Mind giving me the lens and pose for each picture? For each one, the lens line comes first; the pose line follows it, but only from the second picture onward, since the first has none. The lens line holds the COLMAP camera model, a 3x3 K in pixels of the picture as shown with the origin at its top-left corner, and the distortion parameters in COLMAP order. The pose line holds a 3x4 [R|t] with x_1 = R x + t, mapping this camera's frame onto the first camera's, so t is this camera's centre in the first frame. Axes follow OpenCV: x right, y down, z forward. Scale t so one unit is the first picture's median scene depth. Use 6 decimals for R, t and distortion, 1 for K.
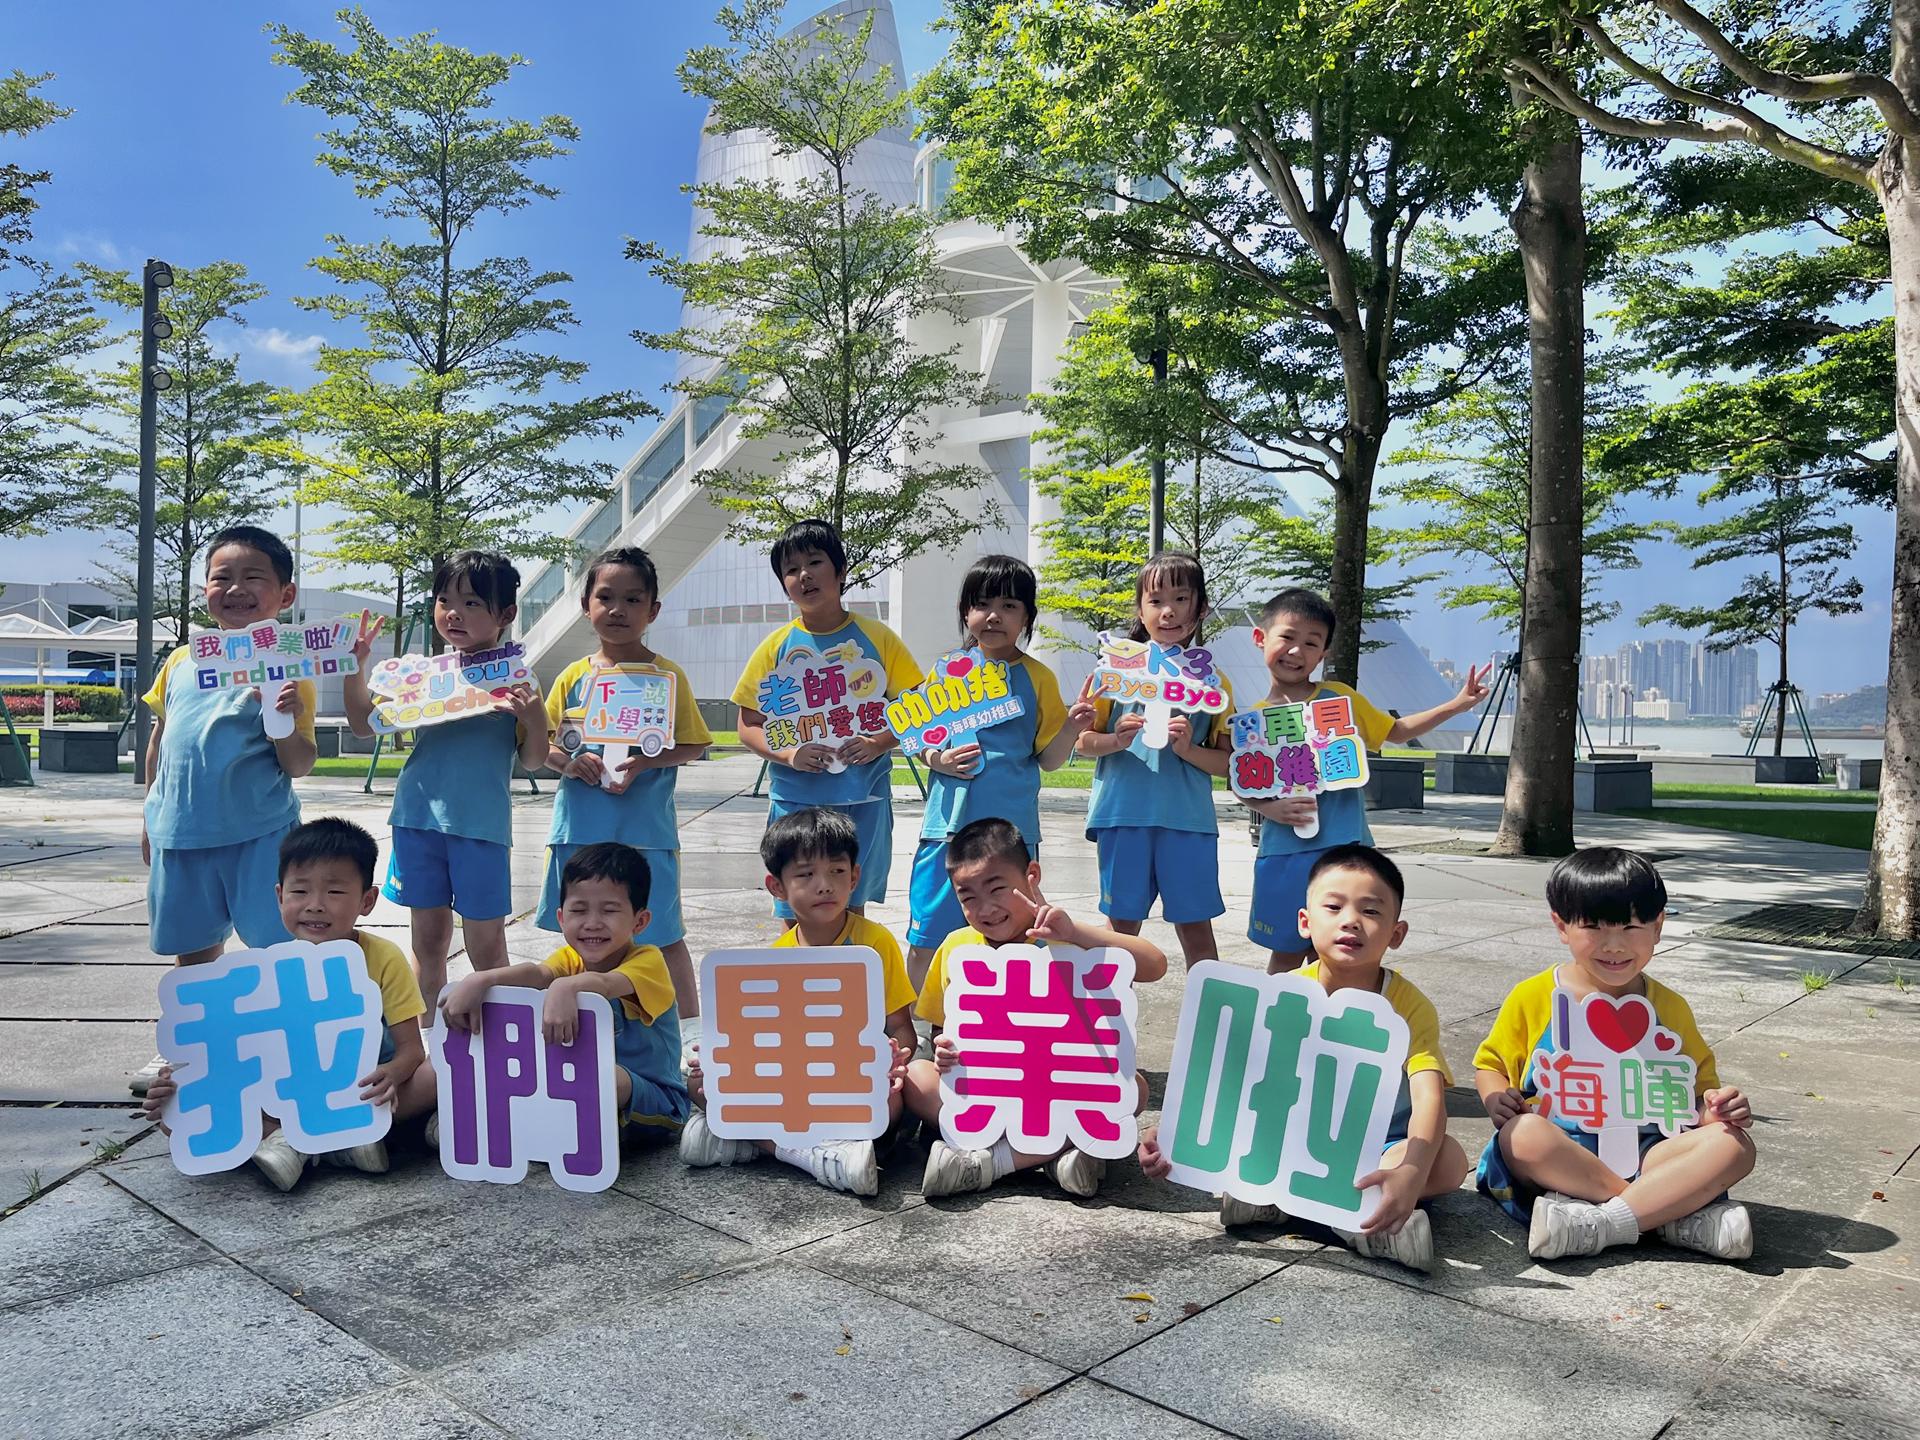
lens RADIAL K [[1464.4, 0, 960.0], [0, 1464.4, 720.0], [0, 0, 1]] dist [0.049923, -0.001947]
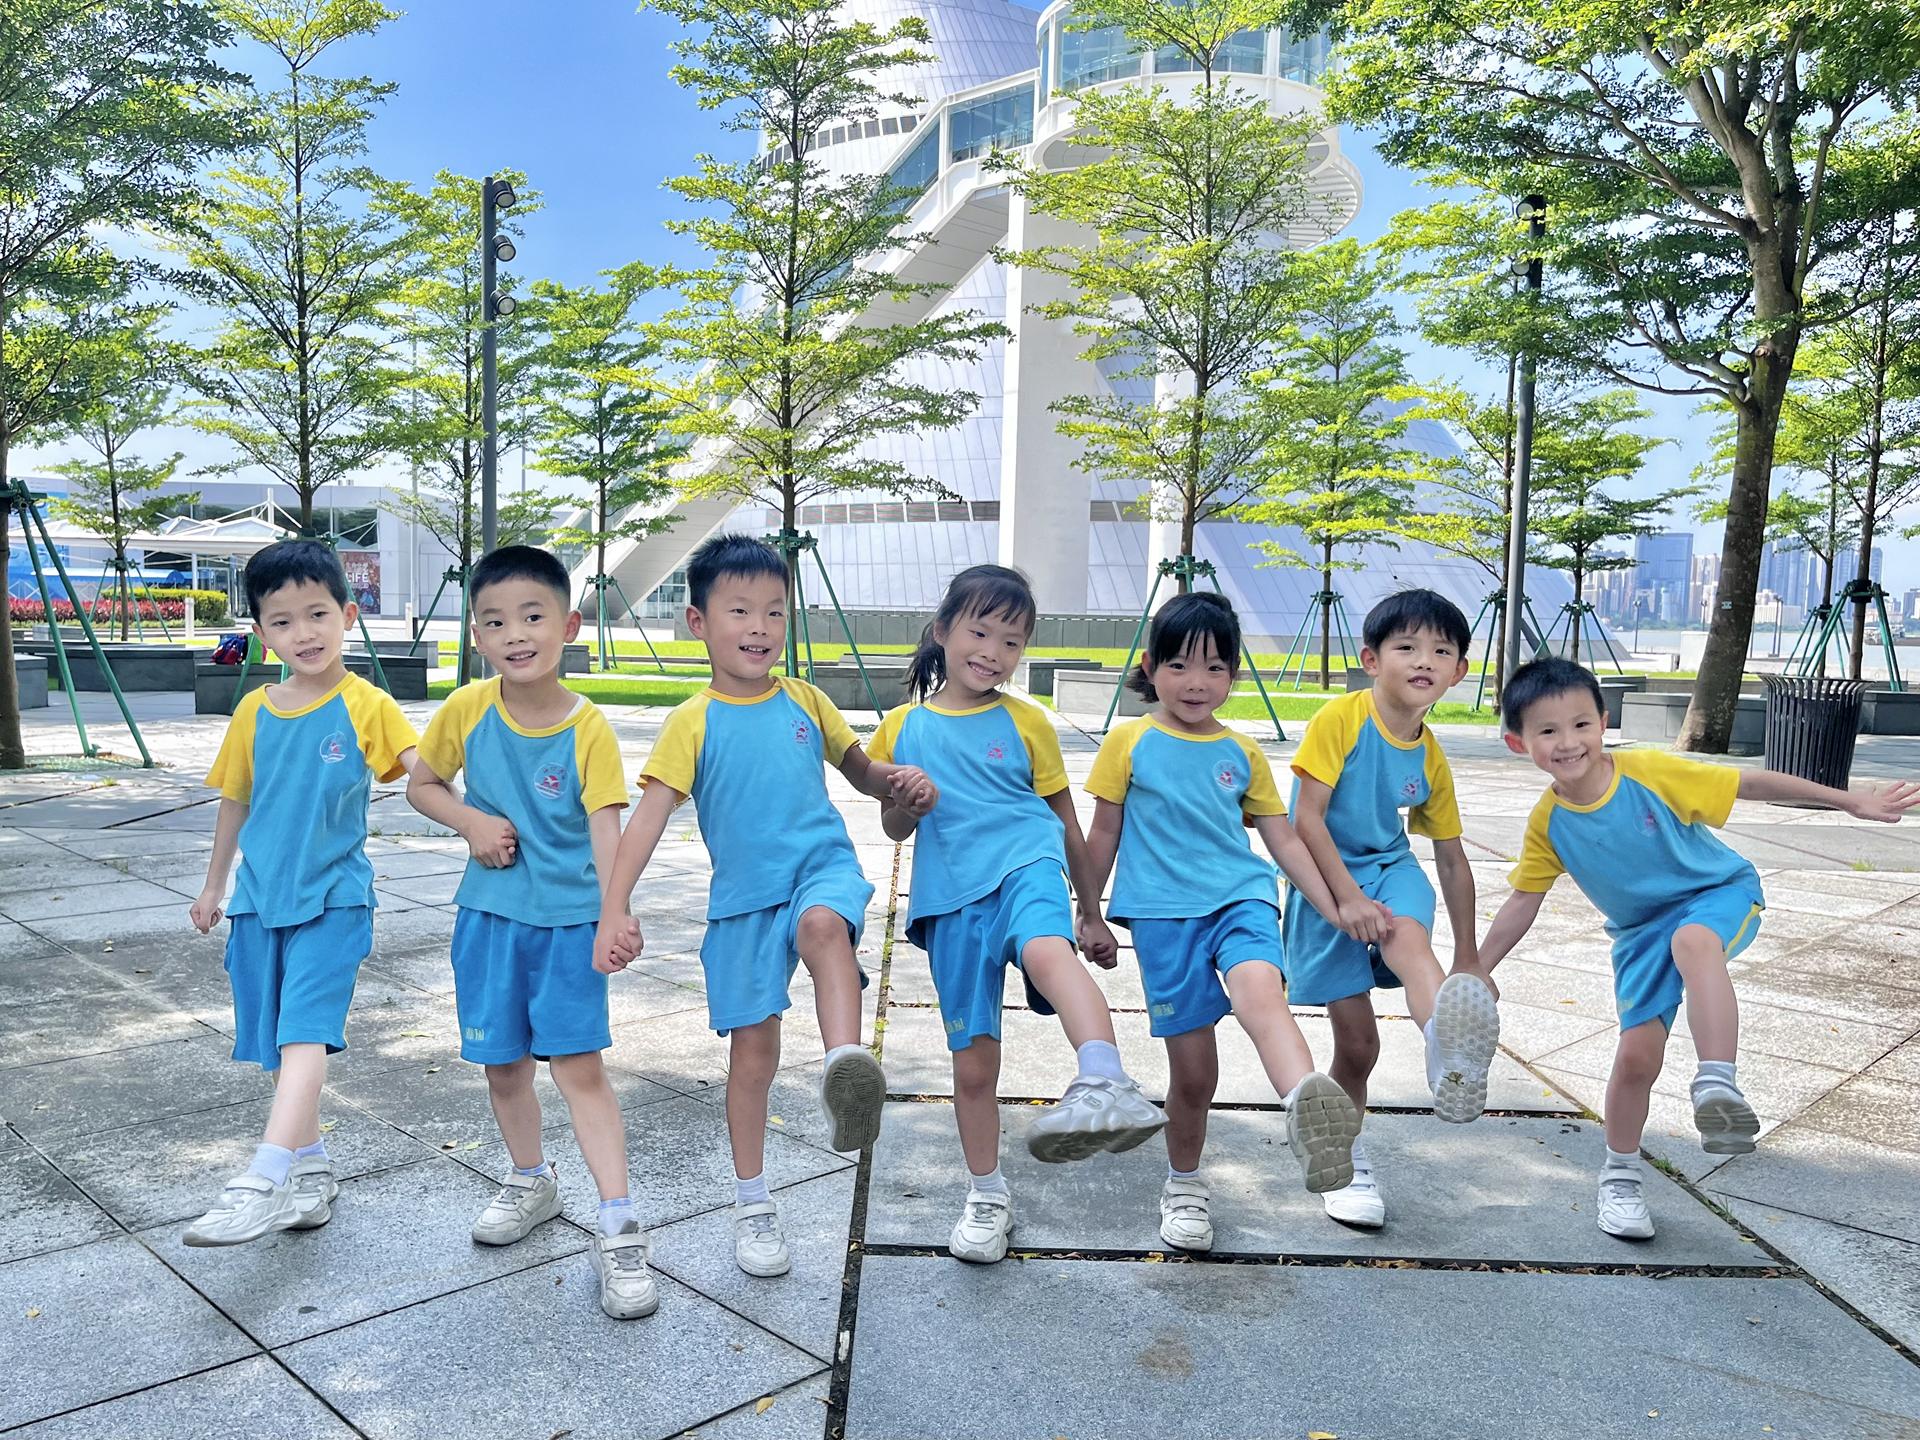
lens RADIAL K [[1536.3, 0, 958.2], [0, 1536.3, 774.5], [0, 0, 1]] dist [0.006765, -0.003949]
pose [[0.998749, 0.008478, -0.049270, -0.187400], [-0.003613, 0.995179, 0.098007, -0.021052], [0.049864, -0.097706, 0.993965, -0.026180]]
